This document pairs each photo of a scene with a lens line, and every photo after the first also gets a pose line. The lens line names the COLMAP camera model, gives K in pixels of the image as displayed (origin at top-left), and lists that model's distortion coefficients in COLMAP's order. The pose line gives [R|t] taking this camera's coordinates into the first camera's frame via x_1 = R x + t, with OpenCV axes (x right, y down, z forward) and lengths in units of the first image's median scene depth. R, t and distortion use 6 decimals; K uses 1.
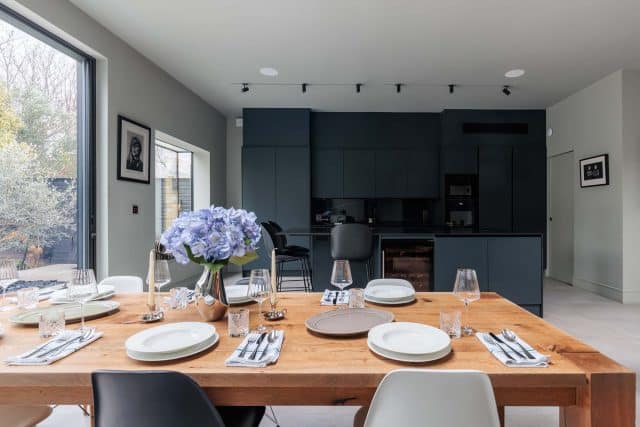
lens RADIAL K [[323.9, 0, 349.9], [0, 323.9, 209.2], [0, 0, 1]] dist [-0.001608, -0.000359]
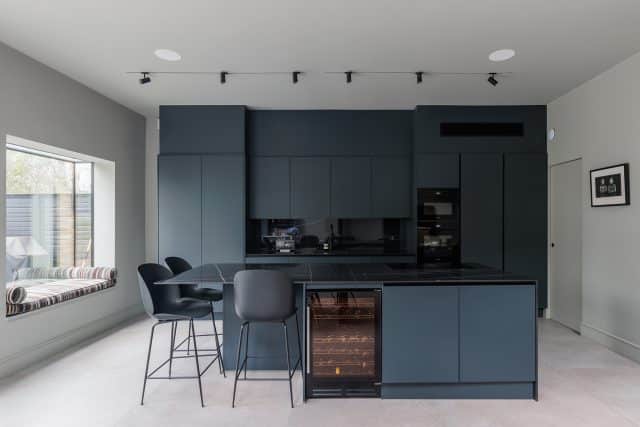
lens RADIAL K [[352.6, 0, 336.0], [0, 352.6, 221.0], [0, 0, 1]] dist [-0.001801, 0.000721]
pose [[0.999983, -0.004258, -0.004071, 0.116772], [0.004287, 0.999965, 0.007190, -0.043164], [0.004040, -0.007207, 0.999966, 0.169852]]
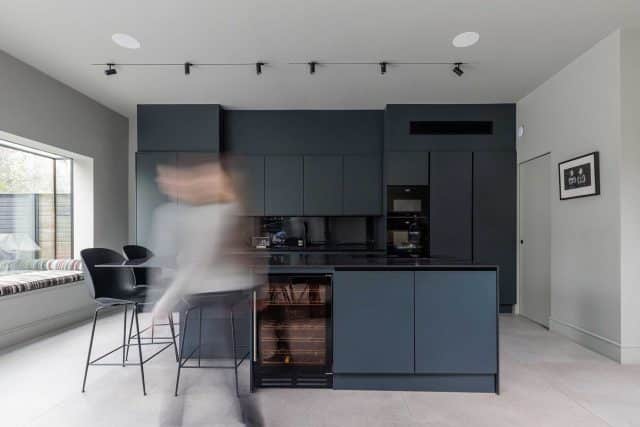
lens RADIAL K [[316.1, 0, 322.1], [0, 316.1, 231.0], [0, 0, 1]] dist [0.002859, 0.000365]
pose [[0.999586, -0.000911, -0.028759, 0.183590], [0.001089, 0.999980, 0.006155, 0.000646], [0.028753, -0.006184, 0.999567, 0.250279]]
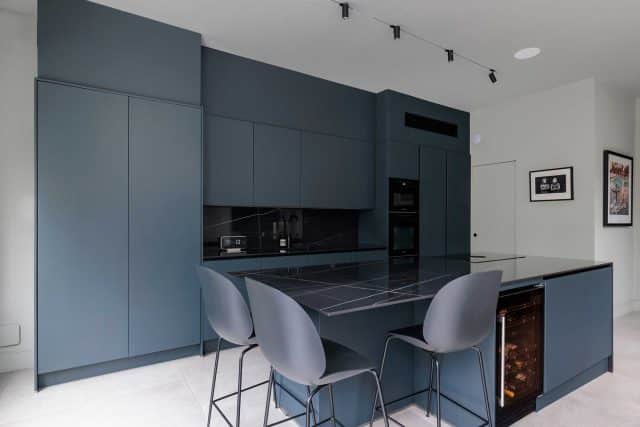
lens RADIAL K [[350.1, 0, 320.0], [0, 350.1, 213.5], [0, 0, 1]] dist [0.001827, 0.000104]
pose [[0.838055, 0.012215, 0.545449, -0.332496], [-0.006757, 0.999905, -0.012010, -0.017412], [-0.545544, 0.006380, 0.838058, 0.503056]]
